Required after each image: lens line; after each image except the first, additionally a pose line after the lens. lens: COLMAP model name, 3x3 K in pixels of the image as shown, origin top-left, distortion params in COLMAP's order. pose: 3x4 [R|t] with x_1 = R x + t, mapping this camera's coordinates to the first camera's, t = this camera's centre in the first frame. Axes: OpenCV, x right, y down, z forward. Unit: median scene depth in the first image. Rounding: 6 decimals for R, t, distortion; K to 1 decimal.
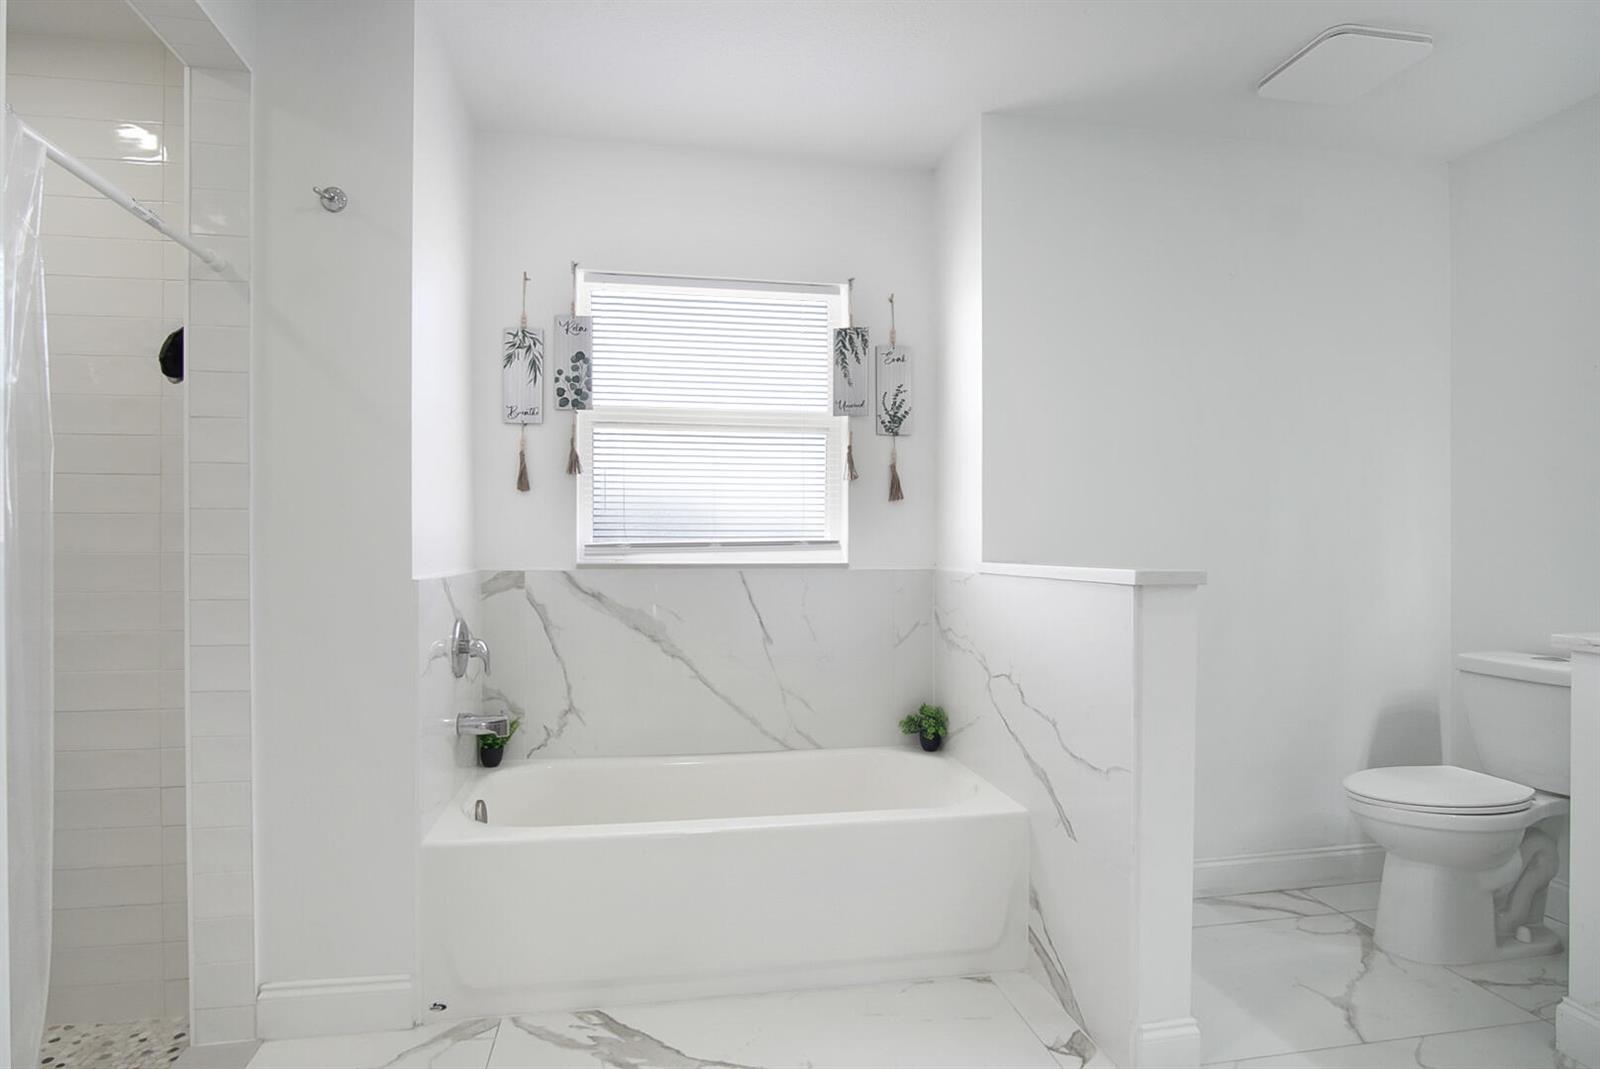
lens RADIAL K [[858.1, 0, 800.3], [0, 858.1, 542.1], [0, 0, 1]] dist [-0.026461, 0.005244]
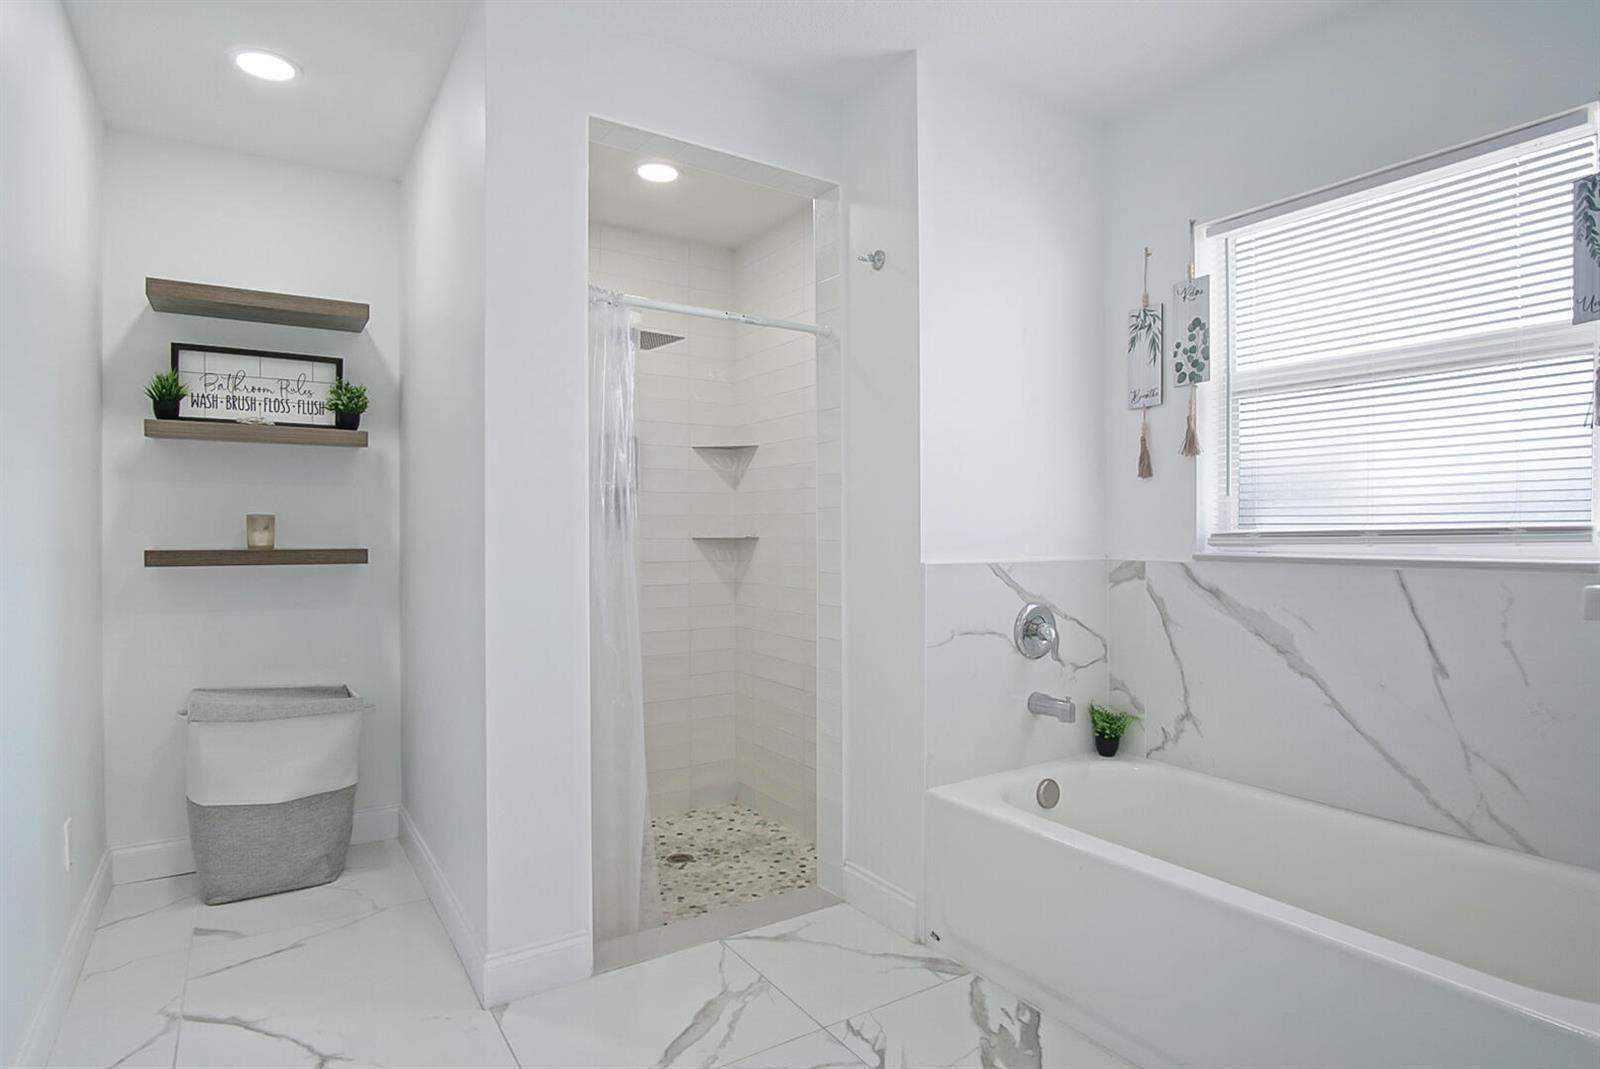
lens RADIAL K [[858.1, 0, 811.1], [0, 858.1, 537.5], [0, 0, 1]] dist [-0.026461, 0.005244]
pose [[0.401231, 0.003298, -0.915971, 0.397983], [0.002405, 0.999986, 0.004654, 0.001928], [0.915974, -0.004070, 0.401217, 0.272736]]
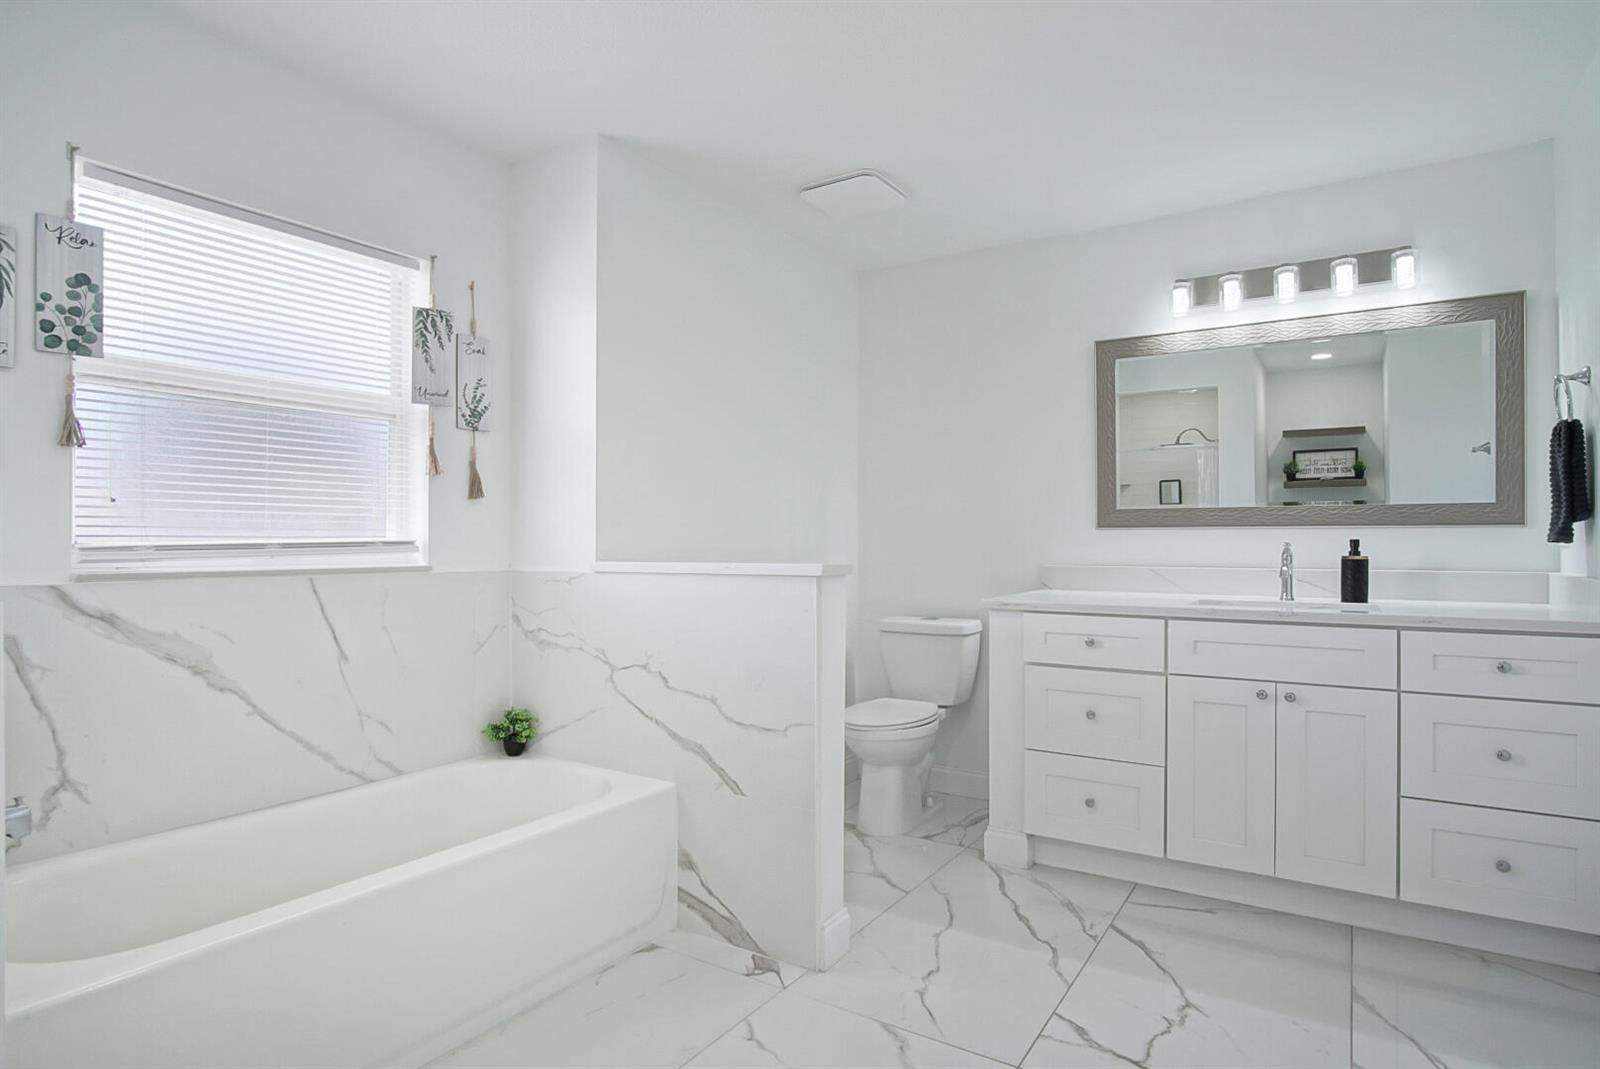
lens RADIAL K [[858.1, 0, 796.9], [0, 858.1, 532.8], [0, 0, 1]] dist [-0.026461, 0.005244]
pose [[0.687204, 0.006082, 0.726439, -0.356446], [0.001789, 0.999948, -0.010065, -0.000686], [-0.726463, 0.008216, 0.687157, 0.096040]]
